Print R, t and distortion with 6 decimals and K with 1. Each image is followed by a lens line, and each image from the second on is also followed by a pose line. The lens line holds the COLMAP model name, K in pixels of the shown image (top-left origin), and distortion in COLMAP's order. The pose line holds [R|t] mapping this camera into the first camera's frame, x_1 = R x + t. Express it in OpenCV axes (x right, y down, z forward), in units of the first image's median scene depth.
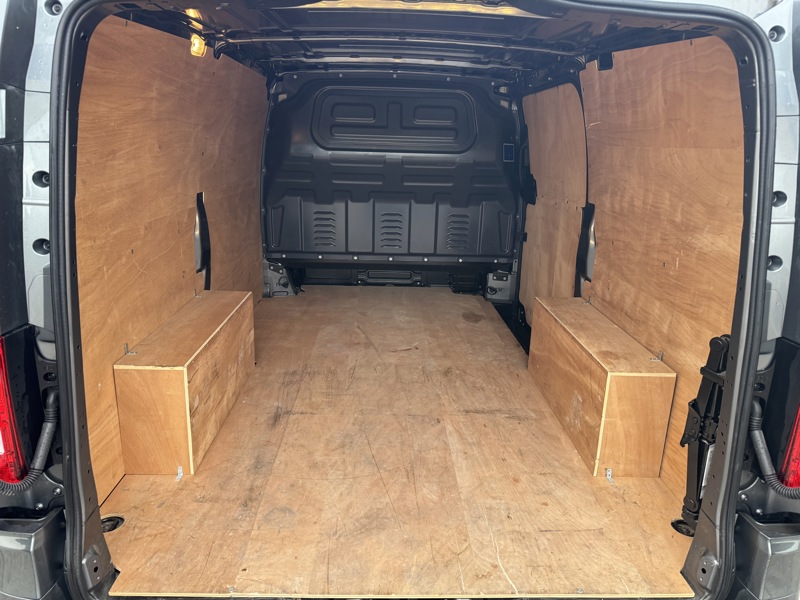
lens RADIAL K [[555.1, 0, 400.0], [0, 555.1, 300.0], [0, 0, 1]] dist [0.063168, -0.151994]
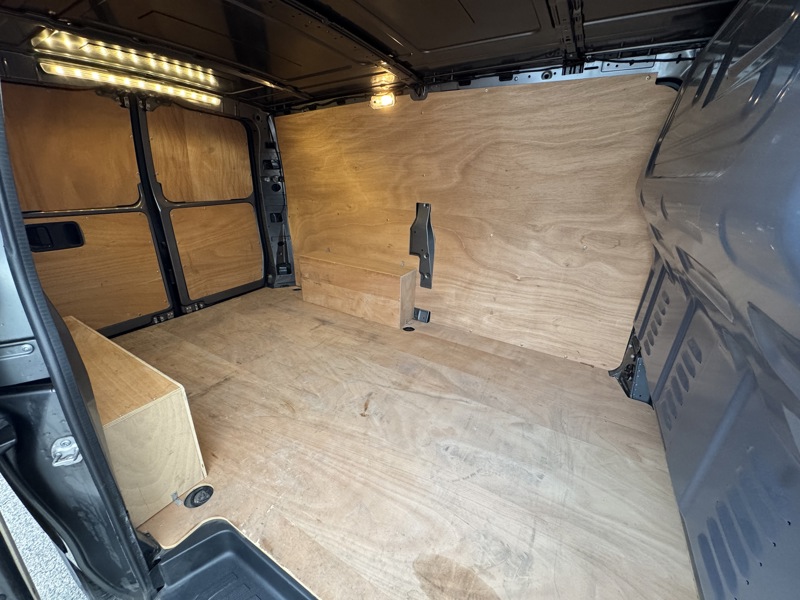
lens RADIAL K [[315.7, 0, 400.0], [0, 315.7, 300.0], [0, 0, 1]] dist [0.000173, 0.000005]
pose [[-0.537325, 0.272982, -0.797974, 0.426830], [-0.268618, 0.841498, 0.468749, -0.378987], [0.799454, 0.466221, -0.378830, 1.504397]]
